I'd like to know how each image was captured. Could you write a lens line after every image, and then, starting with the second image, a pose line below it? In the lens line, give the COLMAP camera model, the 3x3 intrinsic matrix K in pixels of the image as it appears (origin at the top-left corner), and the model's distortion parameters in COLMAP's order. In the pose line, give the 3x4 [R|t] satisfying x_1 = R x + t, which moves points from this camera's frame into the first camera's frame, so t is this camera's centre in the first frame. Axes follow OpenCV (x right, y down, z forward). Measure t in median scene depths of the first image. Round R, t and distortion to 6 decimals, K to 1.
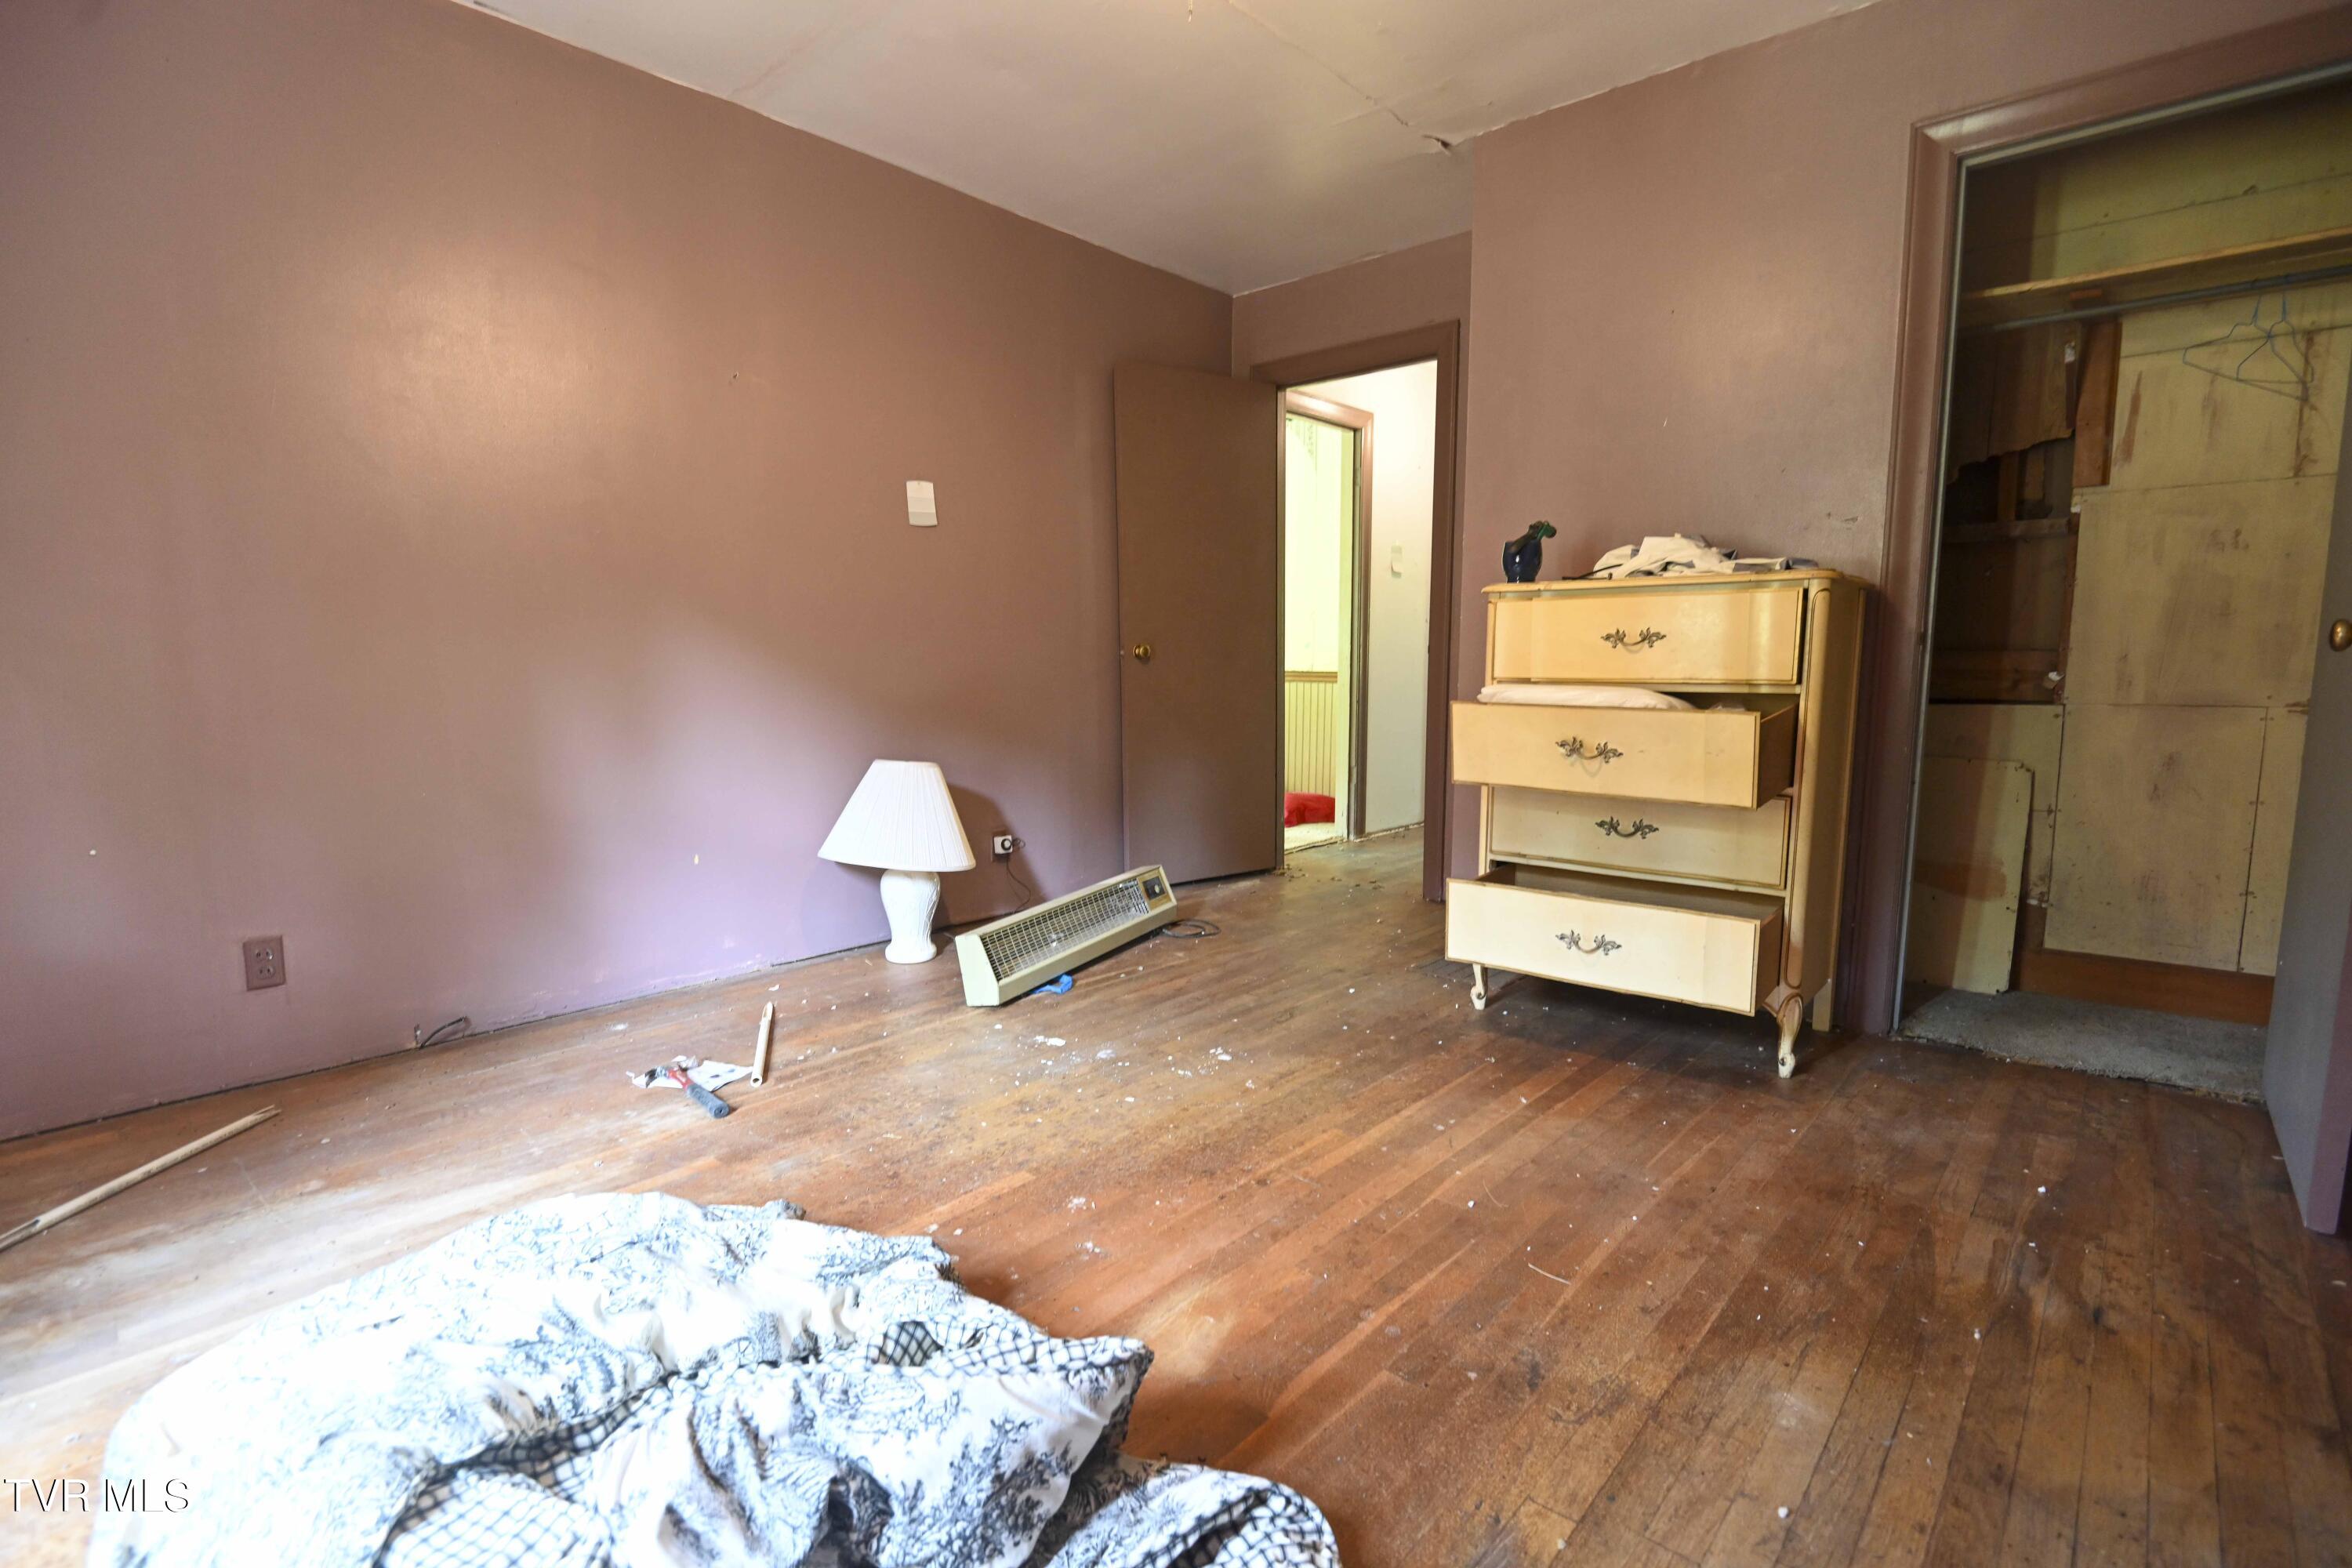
lens RADIAL K [[1085.0, 0, 1168.5], [0, 1085.0, 799.0], [0, 0, 1]] dist [-0.017705, -0.000696]
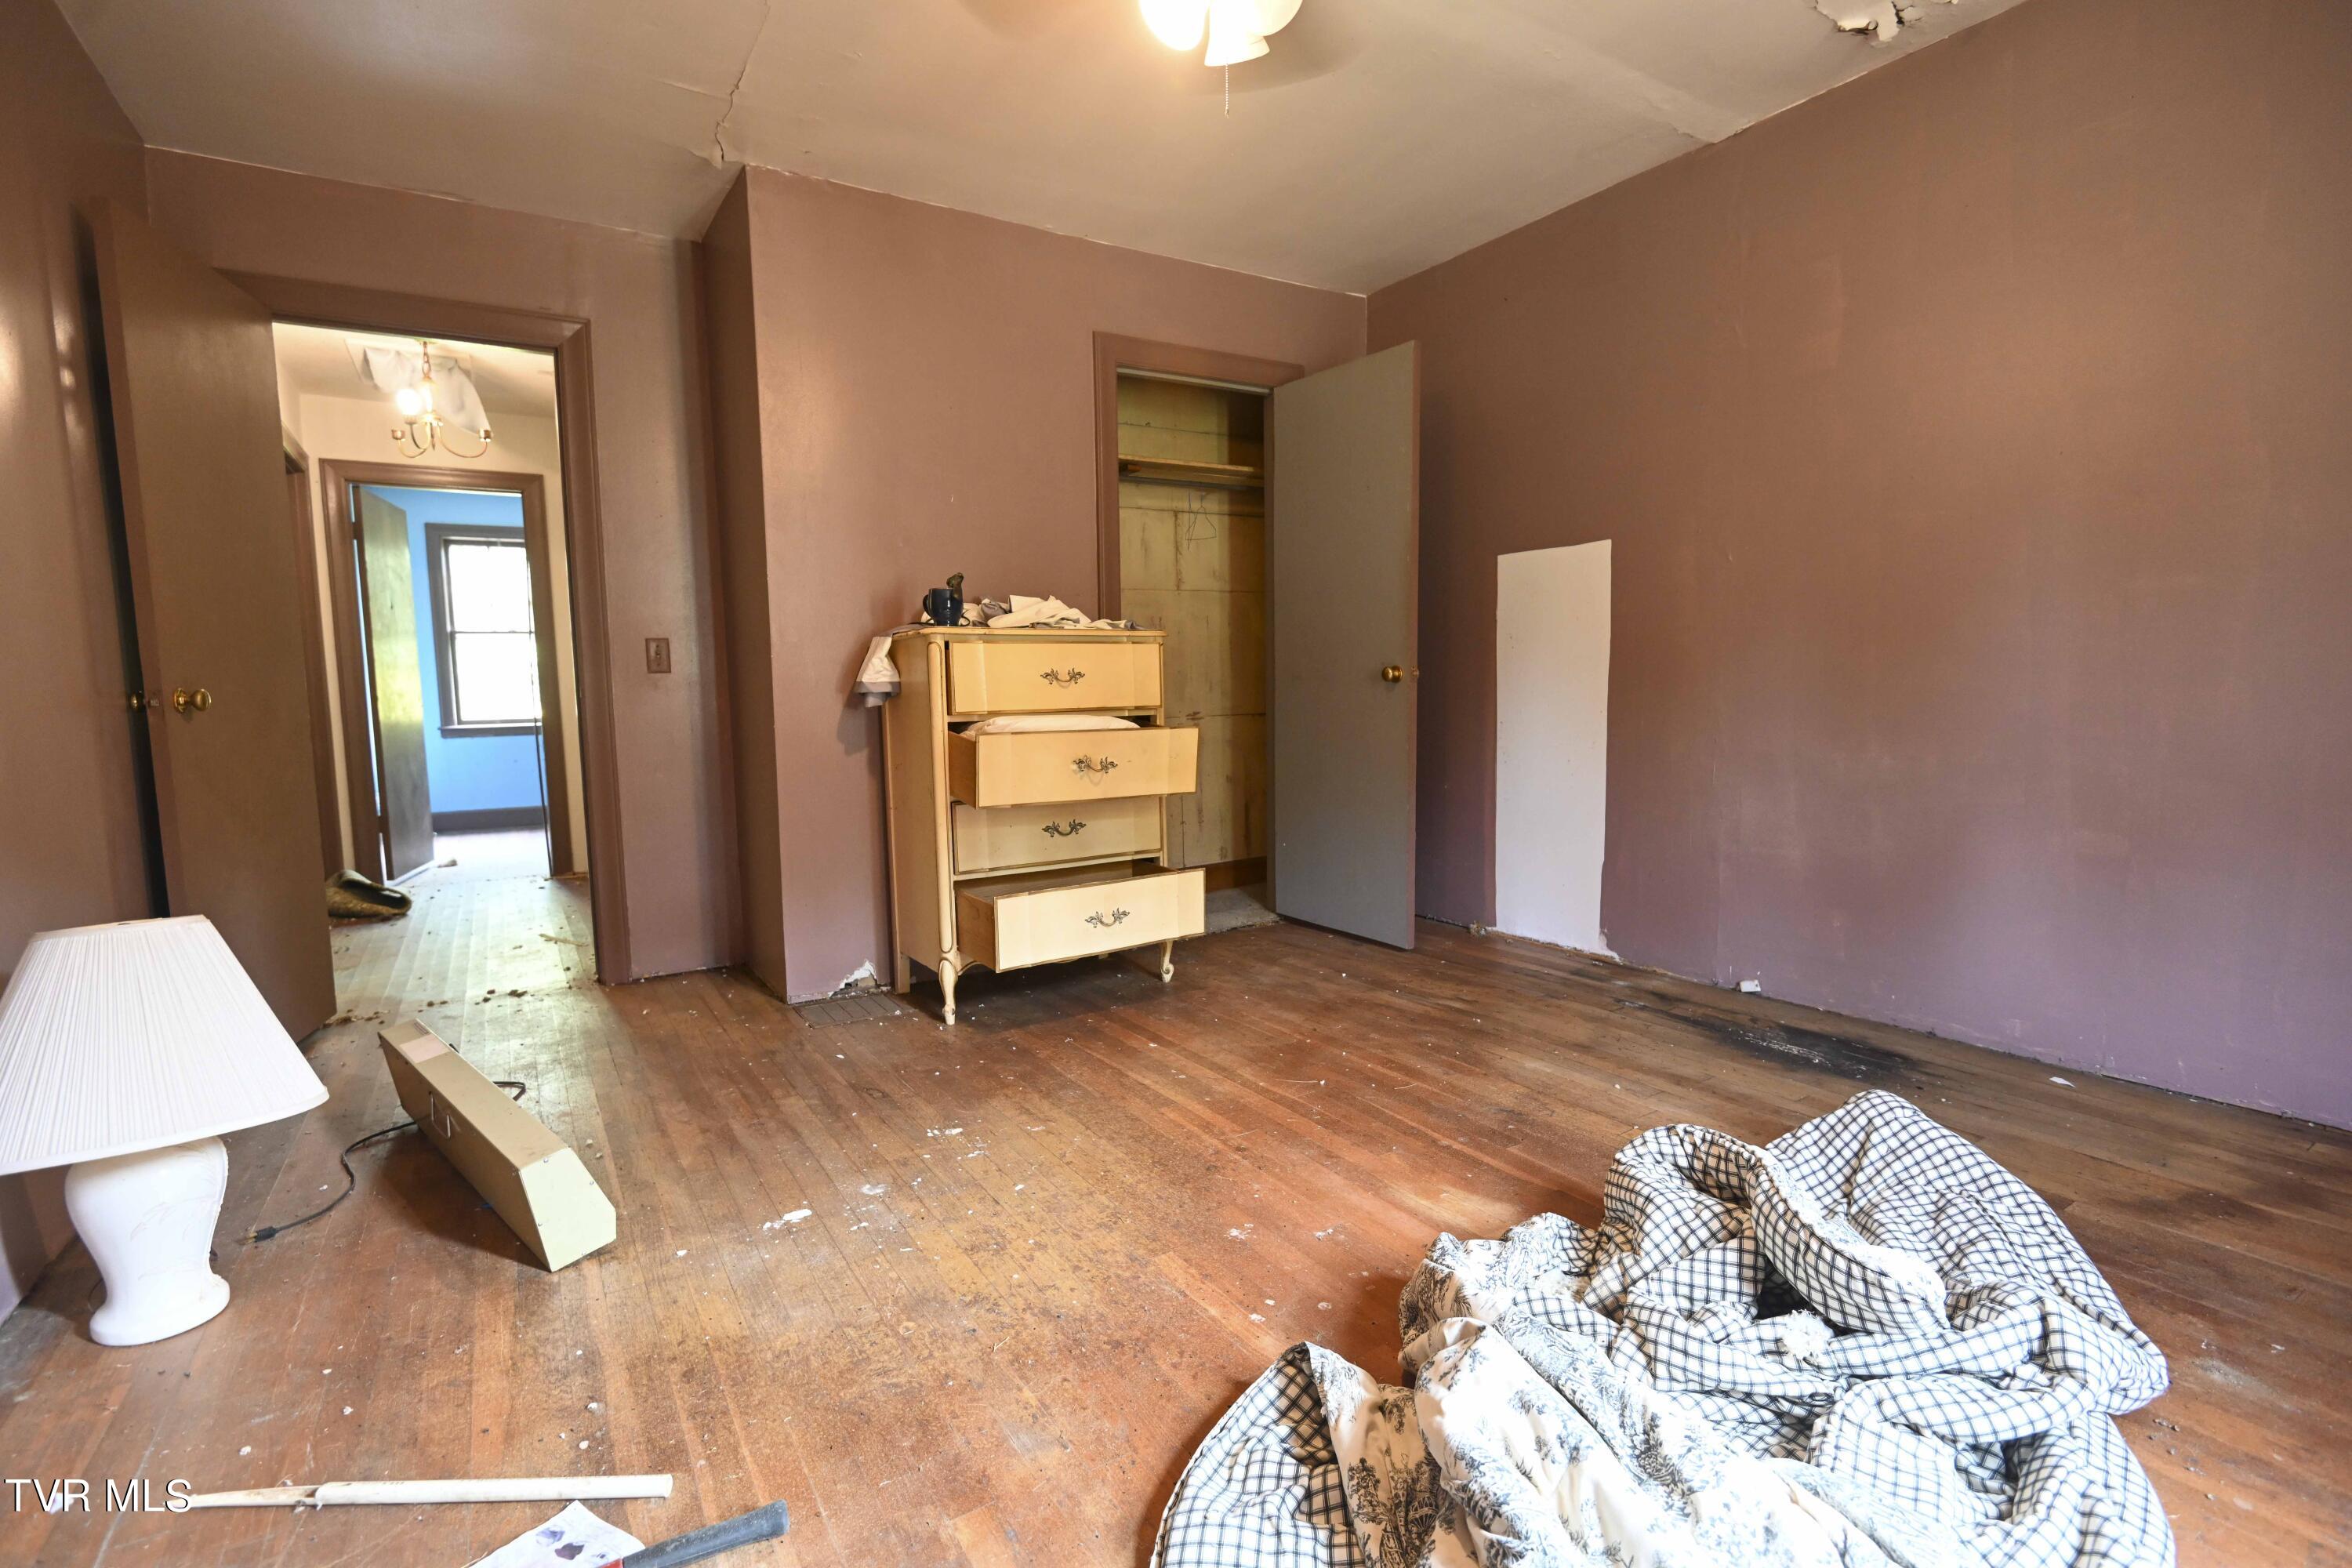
lens RADIAL K [[1085.0, 0, 1168.5], [0, 1085.0, 799.0], [0, 0, 1]] dist [-0.017705, -0.000696]
pose [[0.267728, -0.101043, 0.958182, -0.880139], [0.147991, 0.986997, 0.062731, -0.080319], [-0.952061, 0.125007, 0.279200, 0.637556]]
